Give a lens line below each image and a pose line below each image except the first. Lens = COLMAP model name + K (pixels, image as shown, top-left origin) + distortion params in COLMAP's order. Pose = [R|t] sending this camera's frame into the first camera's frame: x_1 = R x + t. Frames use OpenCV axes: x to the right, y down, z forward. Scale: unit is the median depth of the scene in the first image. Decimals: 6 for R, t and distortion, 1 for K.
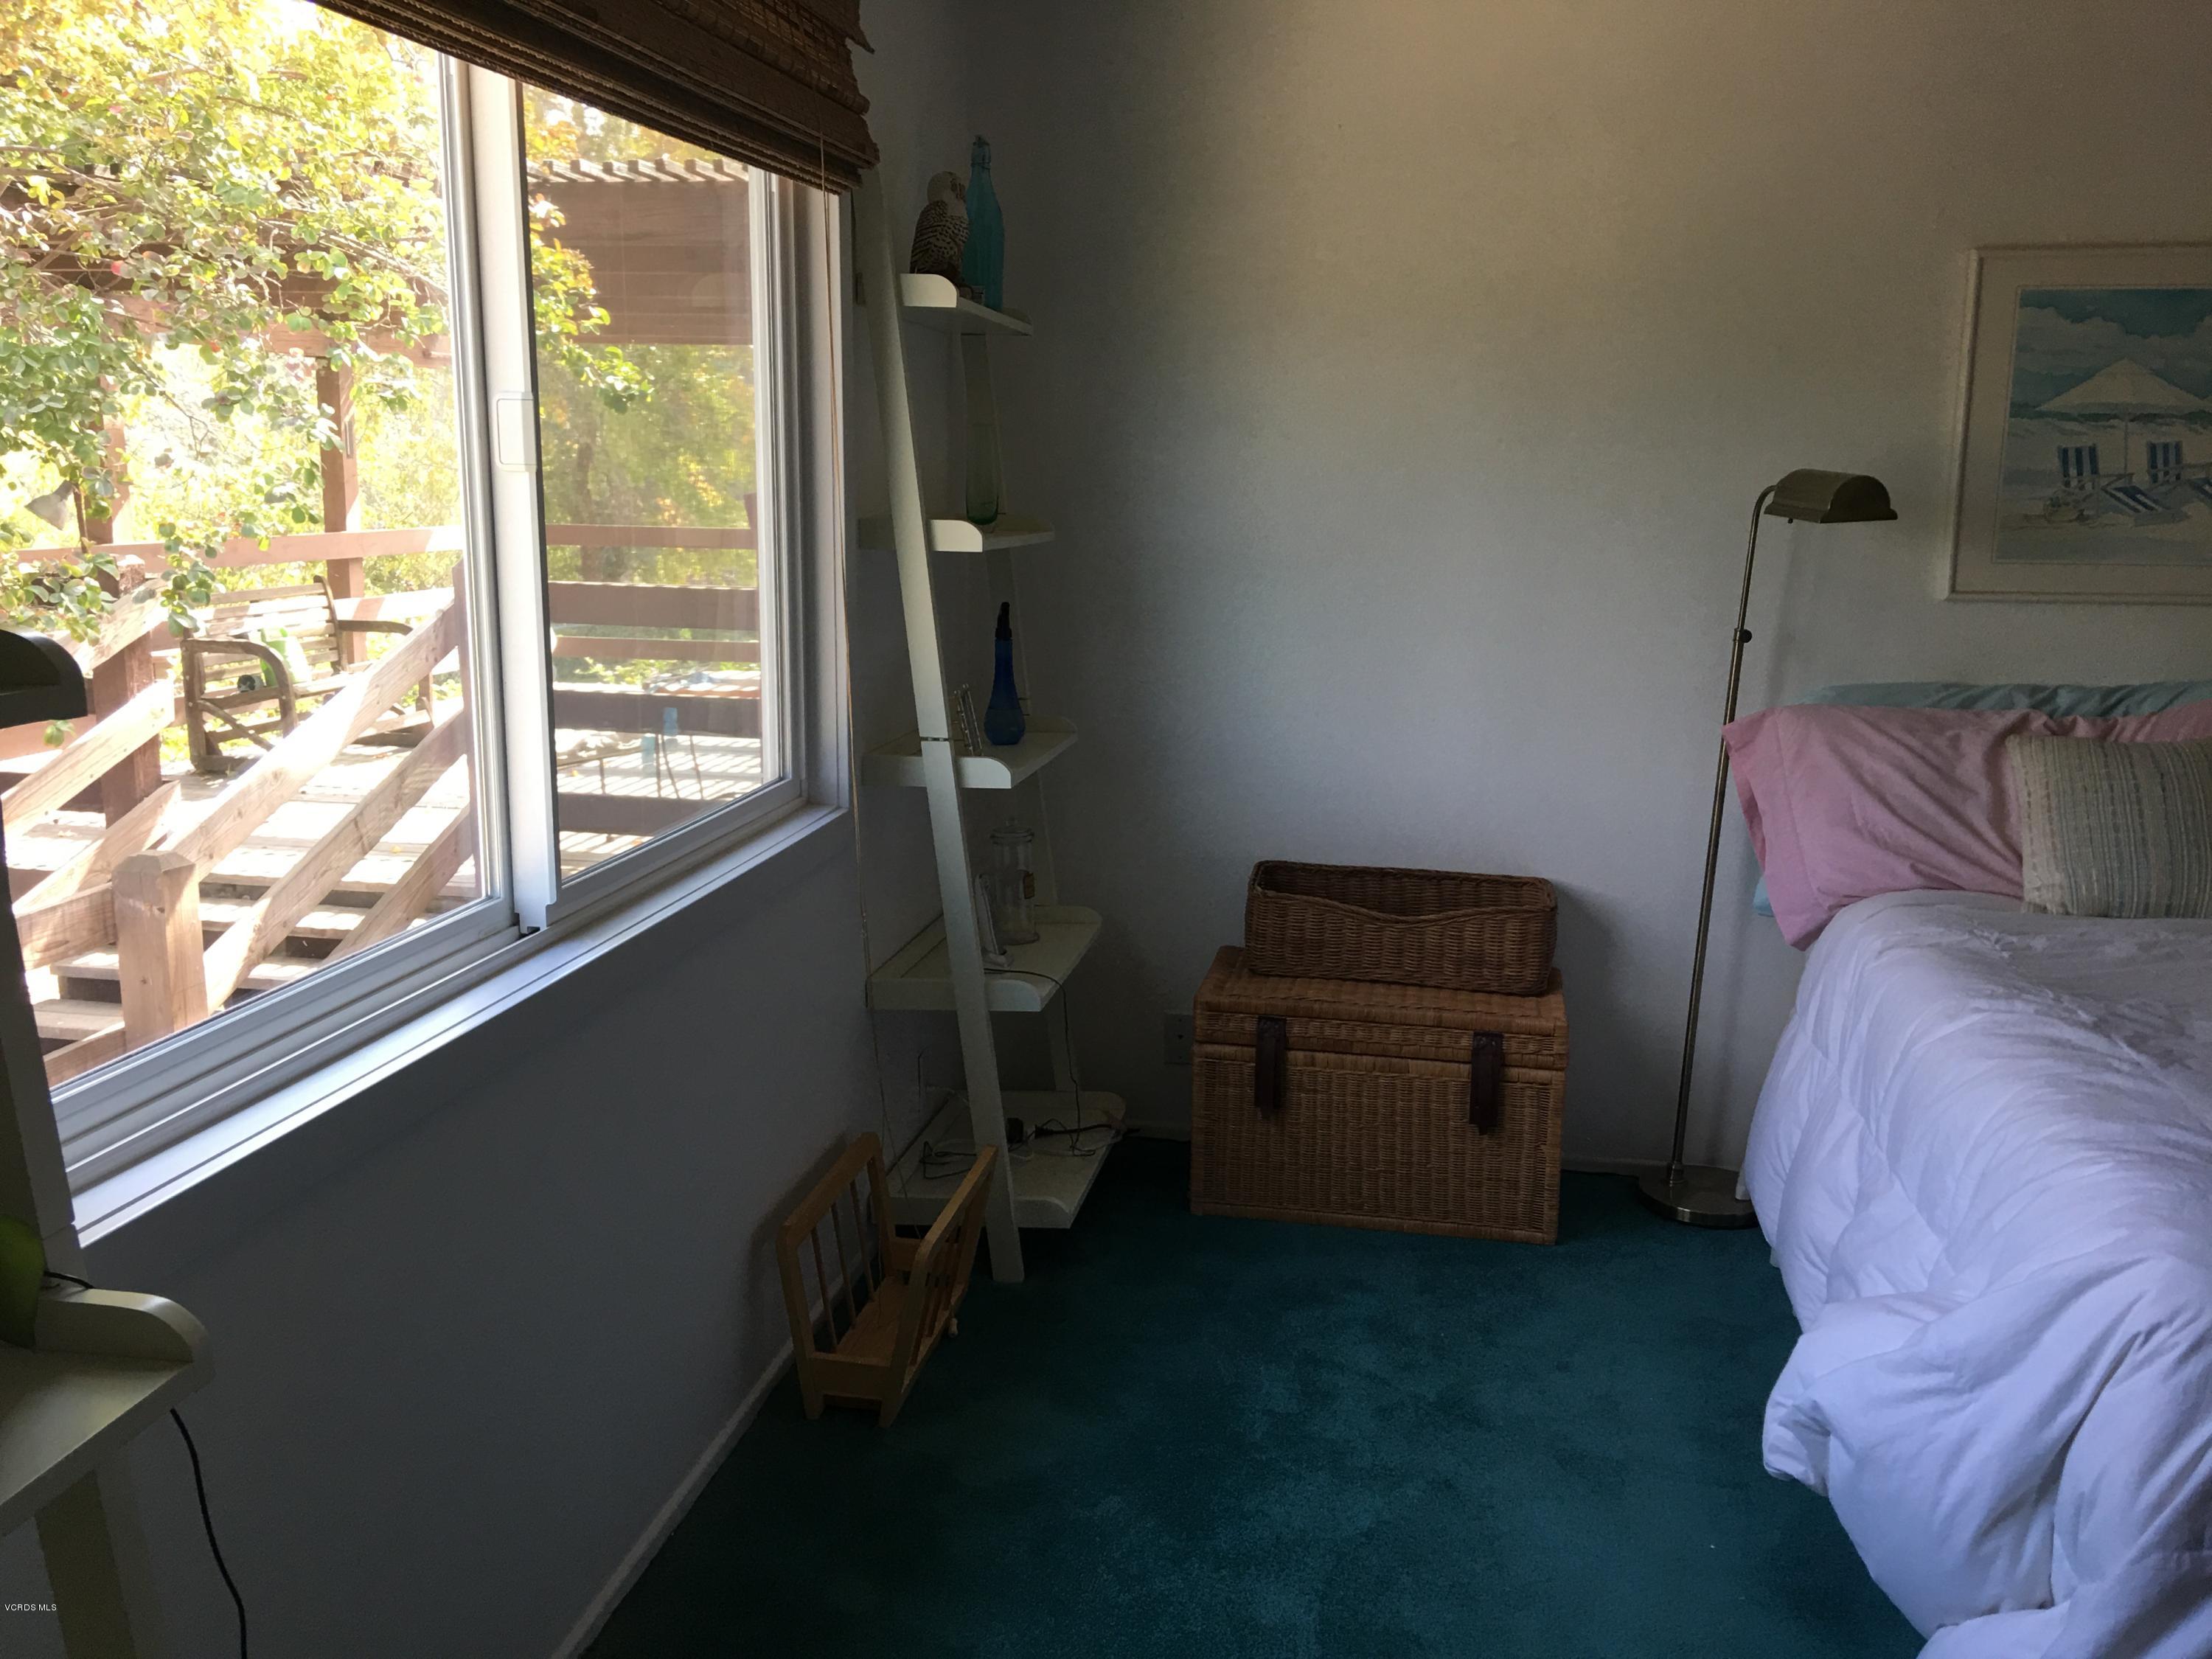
lens RADIAL K [[1868.3, 0, 1111.9], [0, 1868.3, 800.2], [0, 0, 1]] dist [0.081189, -0.126809]
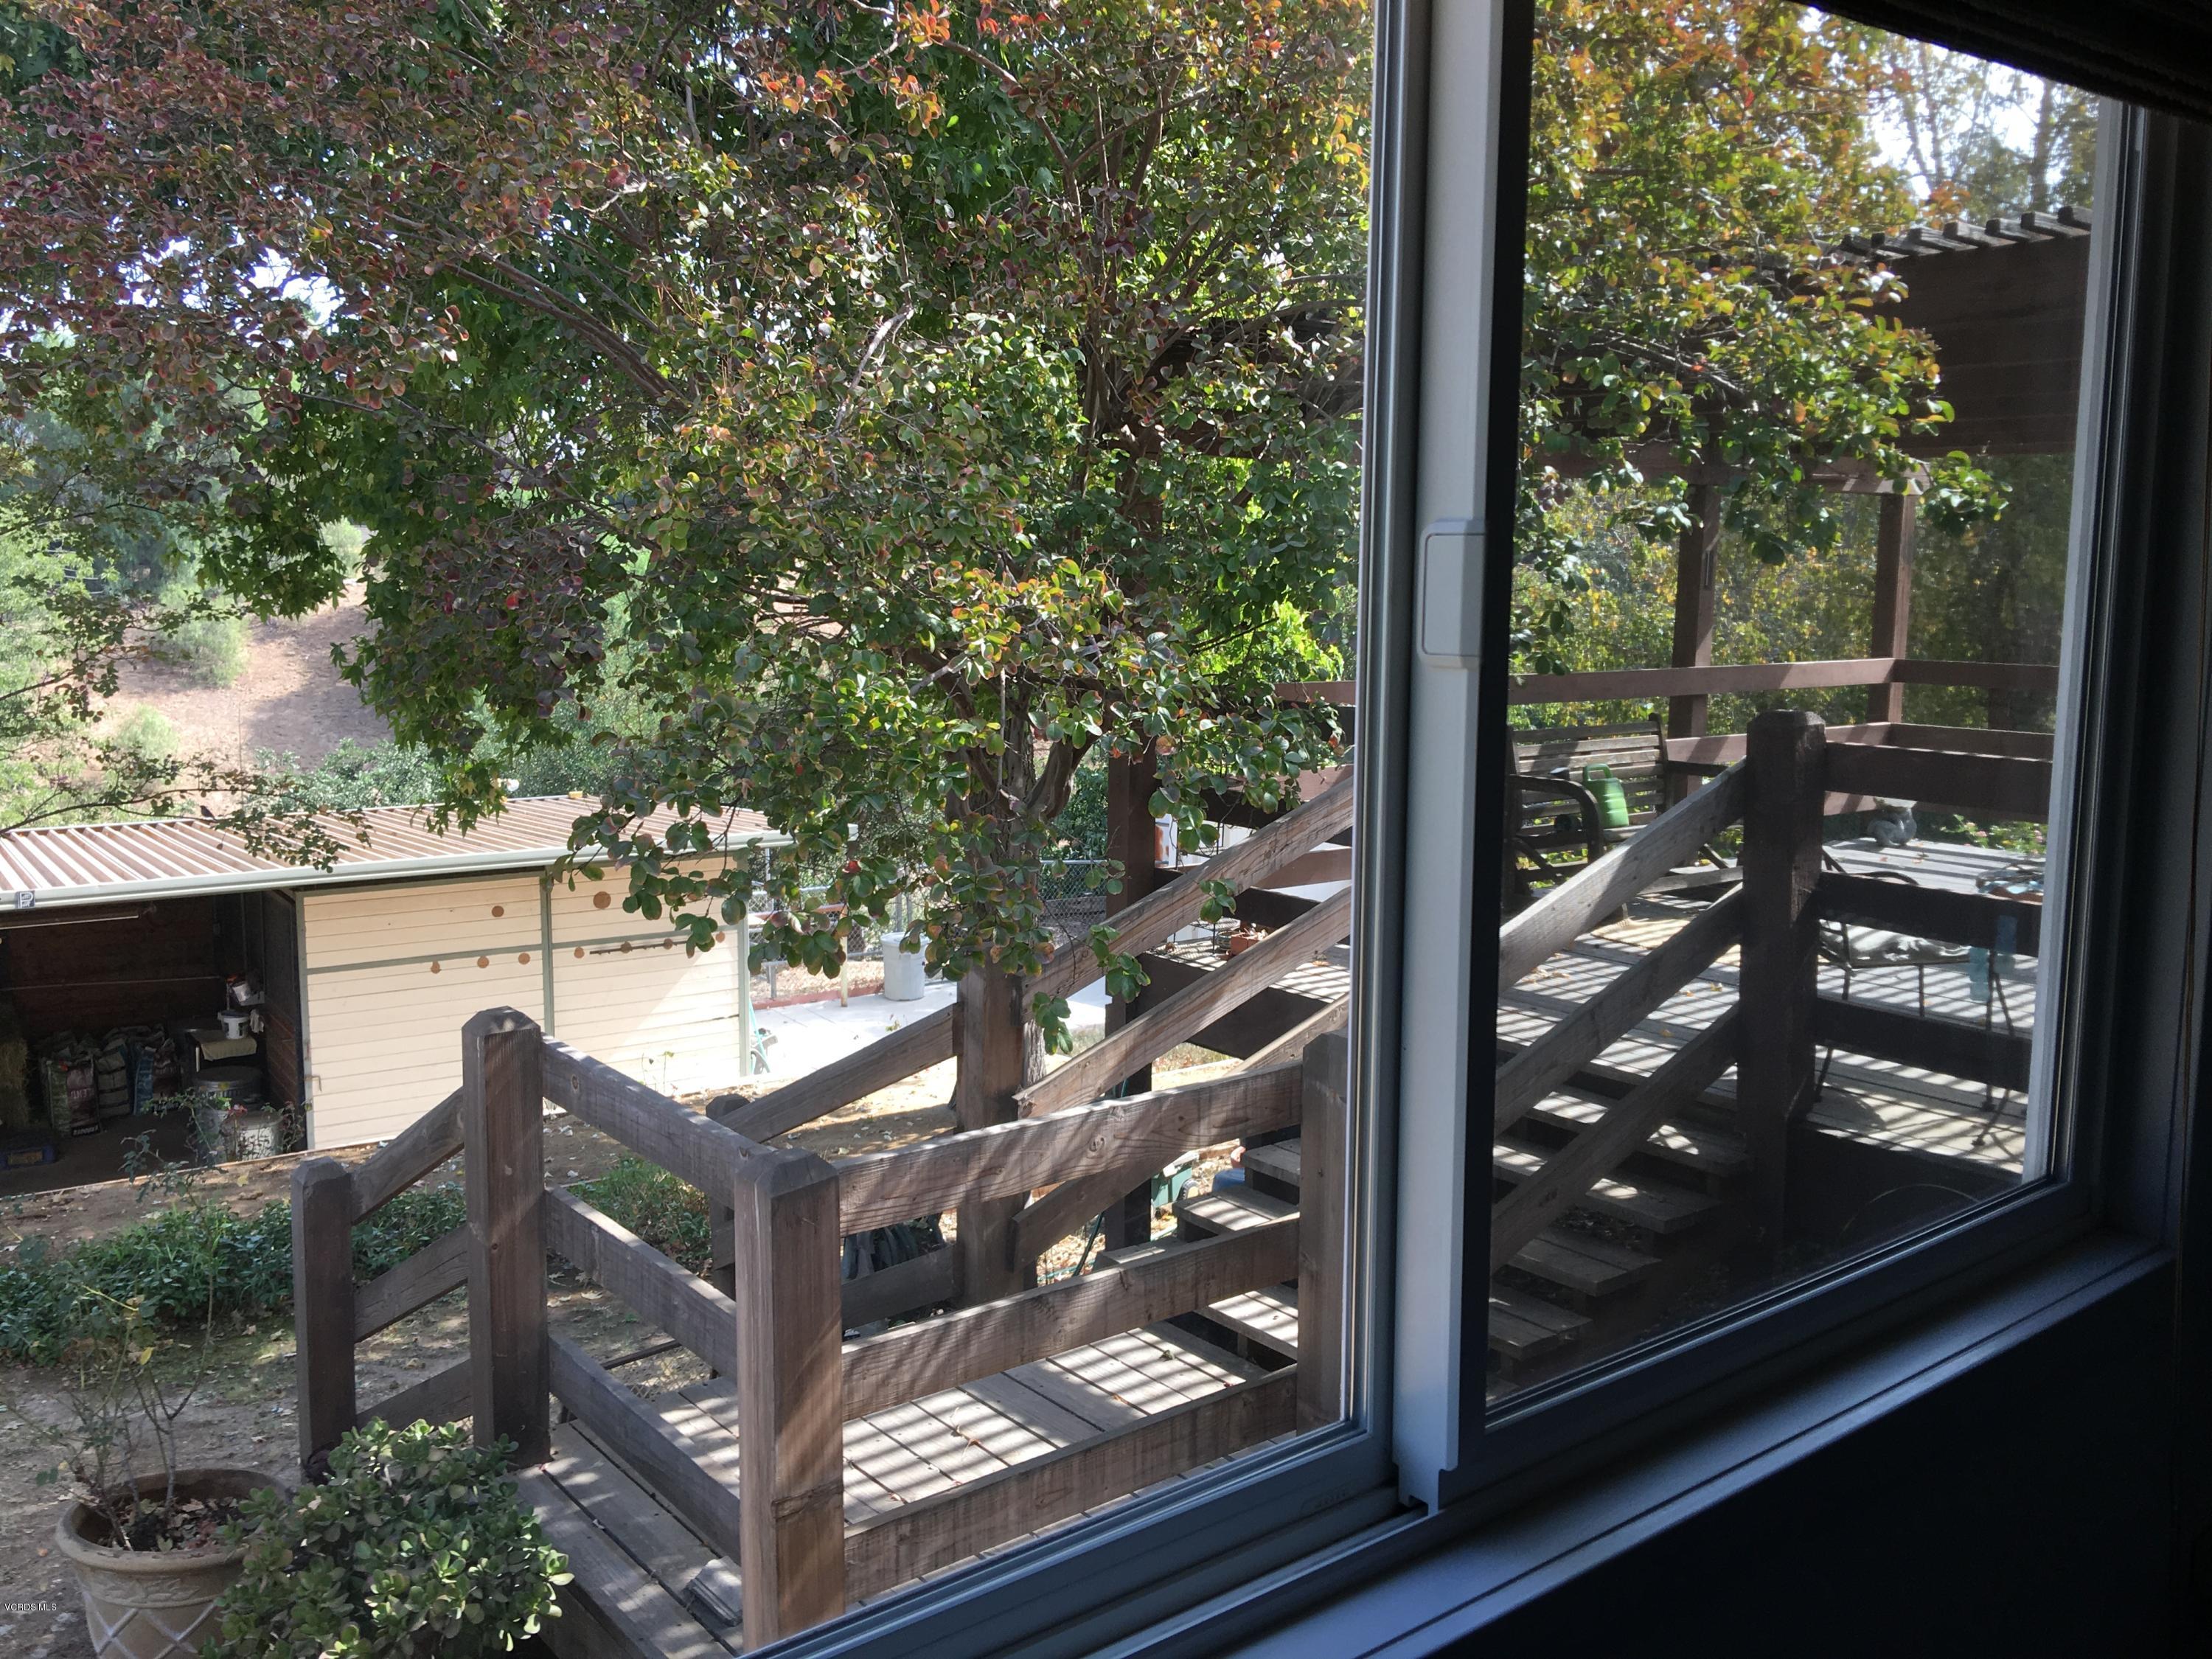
lens RADIAL K [[1868.3, 0, 1111.9], [0, 1868.3, 800.2], [0, 0, 1]] dist [0.081189, -0.126809]
pose [[0.754912, 0.074503, -0.651580, -0.016477], [-0.116171, 0.993006, -0.021052, -0.046777], [0.645455, 0.091587, 0.758288, 0.222712]]
